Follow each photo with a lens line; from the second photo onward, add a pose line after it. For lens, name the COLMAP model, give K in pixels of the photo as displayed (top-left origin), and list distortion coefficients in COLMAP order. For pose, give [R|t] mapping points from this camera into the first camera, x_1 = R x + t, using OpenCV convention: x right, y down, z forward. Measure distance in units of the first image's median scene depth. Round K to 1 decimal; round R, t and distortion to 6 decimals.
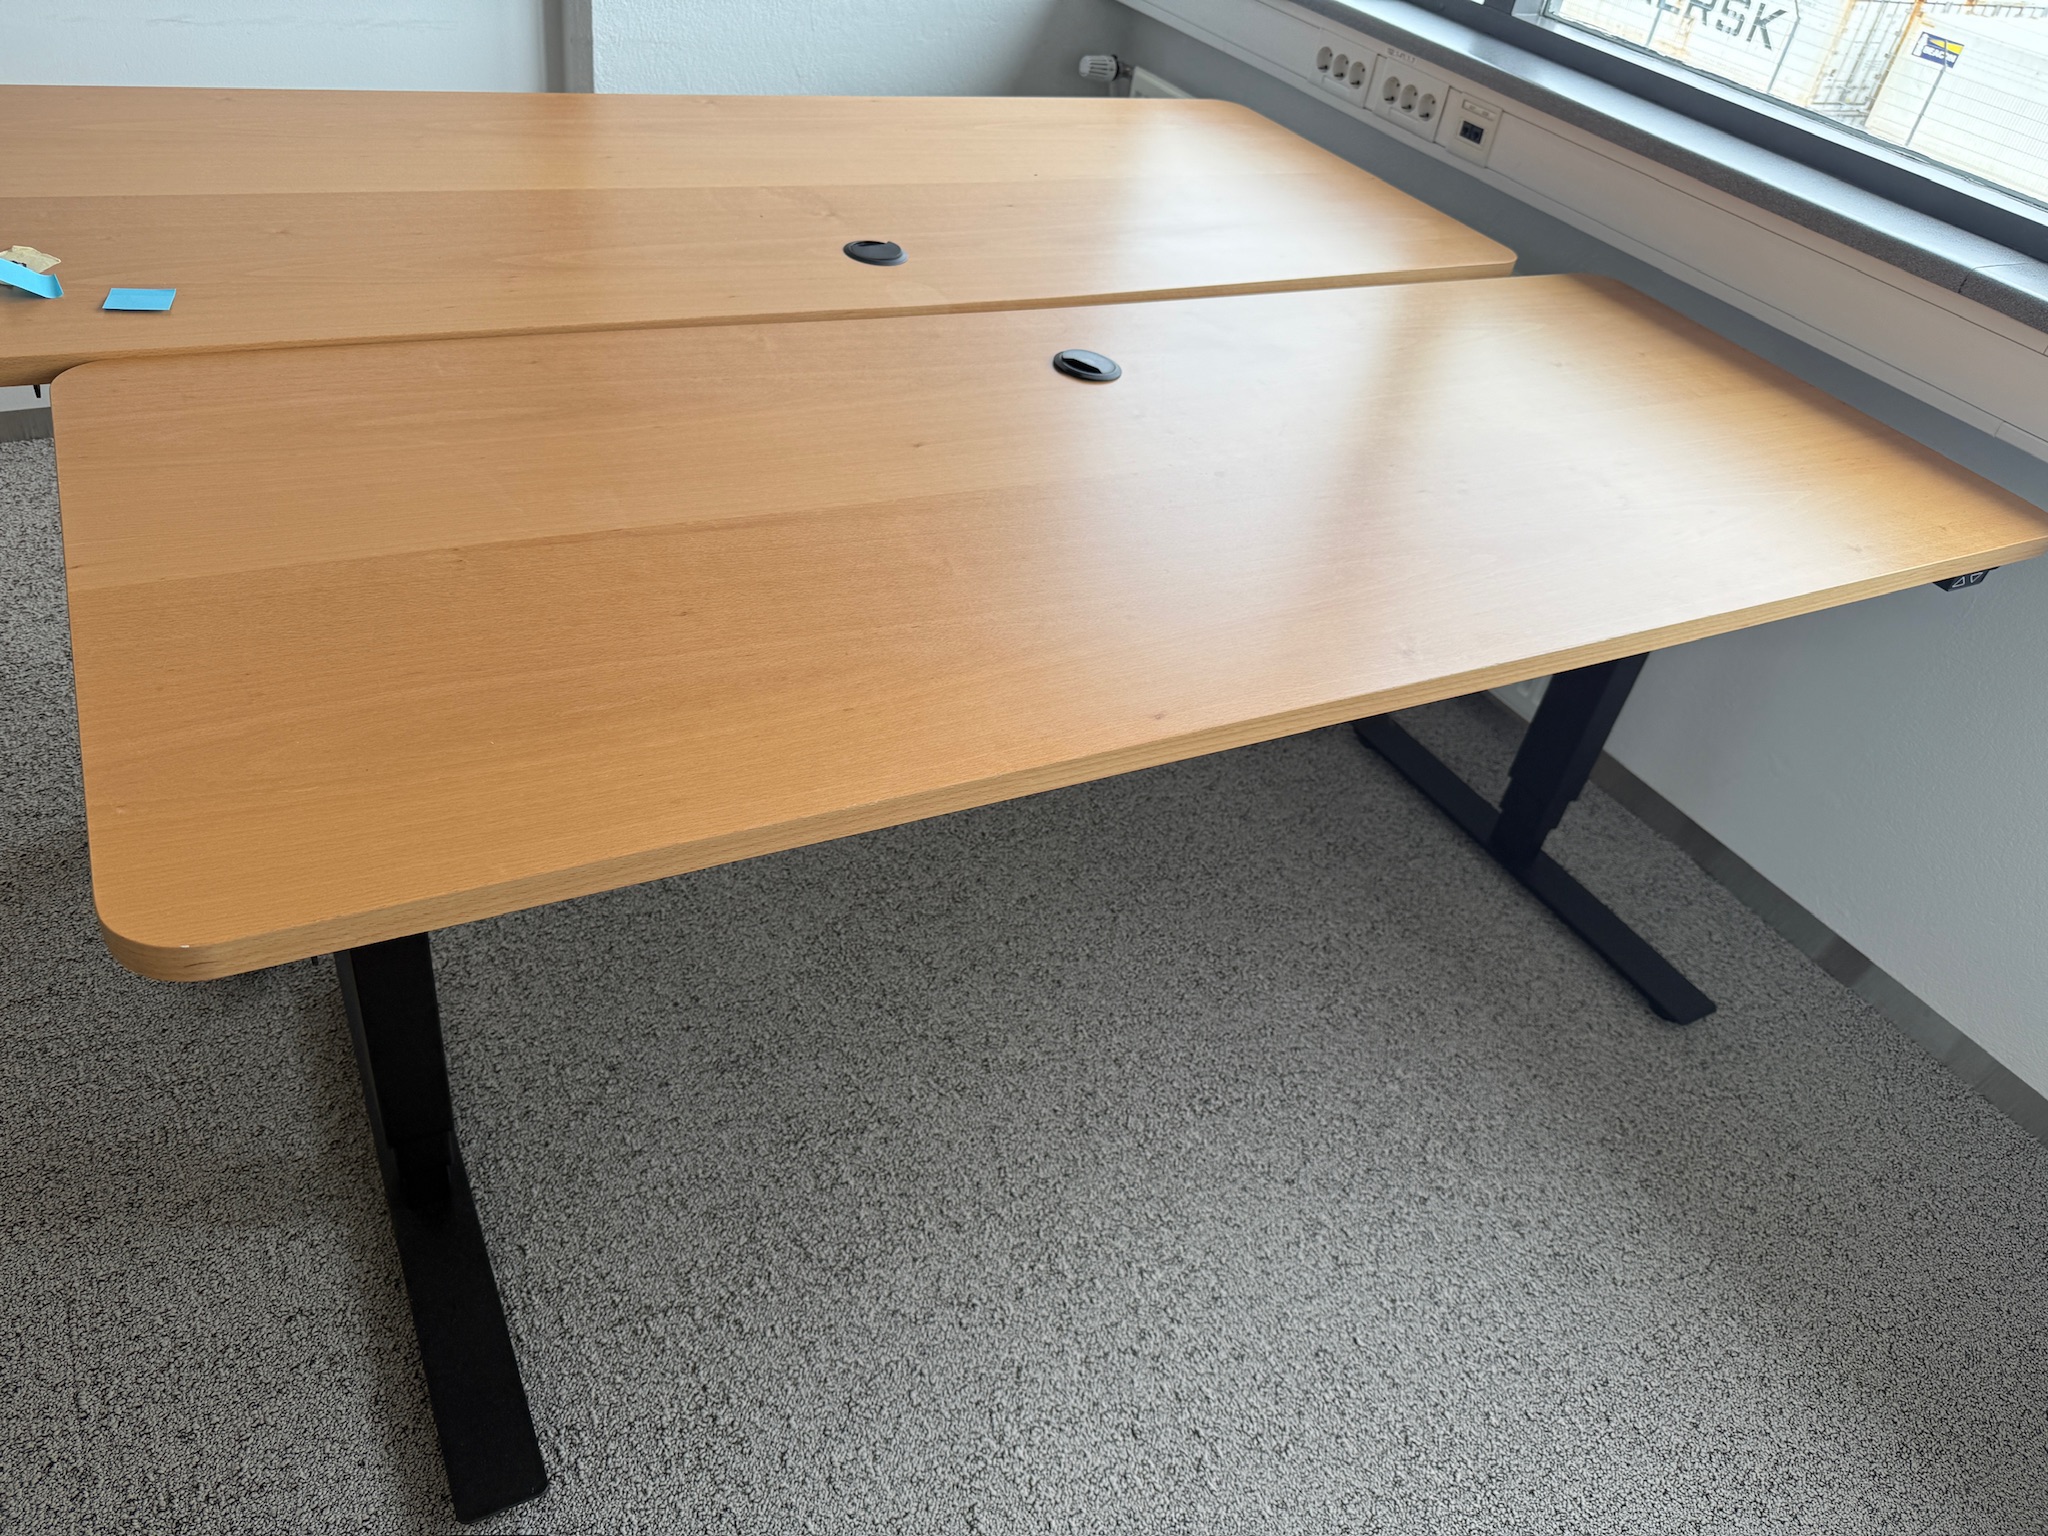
lens RADIAL K [[1463.0, 0, 1022.0], [0, 1463.0, 756.2], [0, 0, 1]] dist [0.023873, -0.029554]
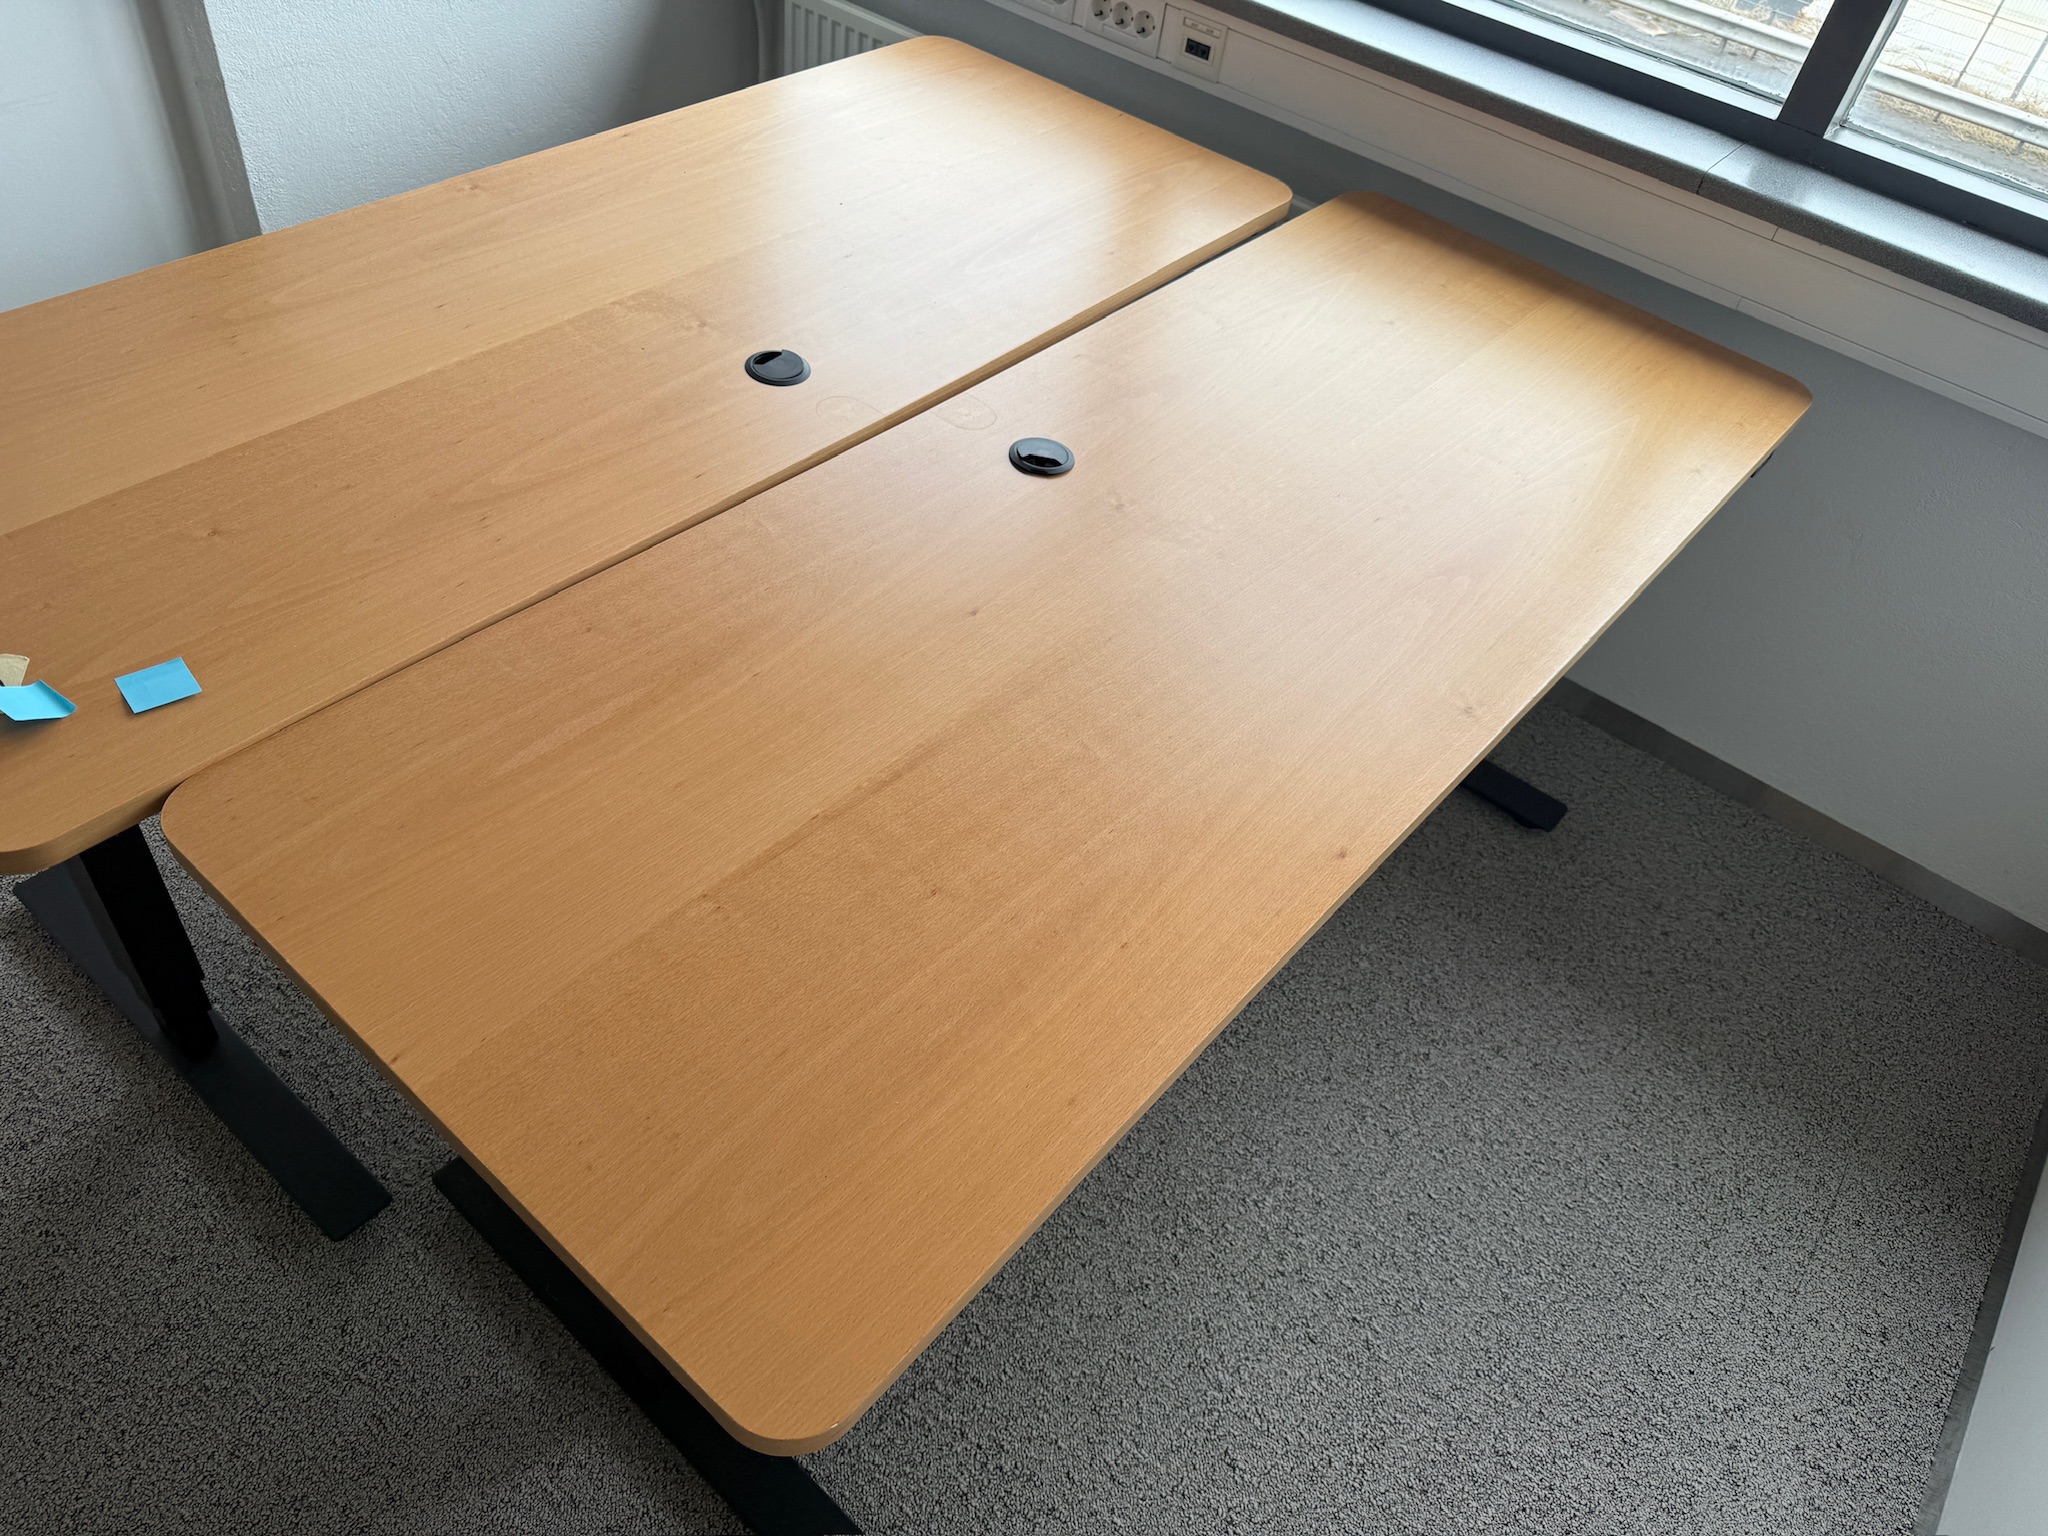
lens RADIAL K [[1470.6, 0, 991.5], [0, 1470.6, 767.8], [0, 0, 1]] dist [0.049429, -0.062519]
pose [[0.933924, -0.282494, 0.219050, -0.268018], [0.238852, 0.949047, 0.205573, -0.265668], [-0.265962, -0.139669, 0.953812, -0.027648]]
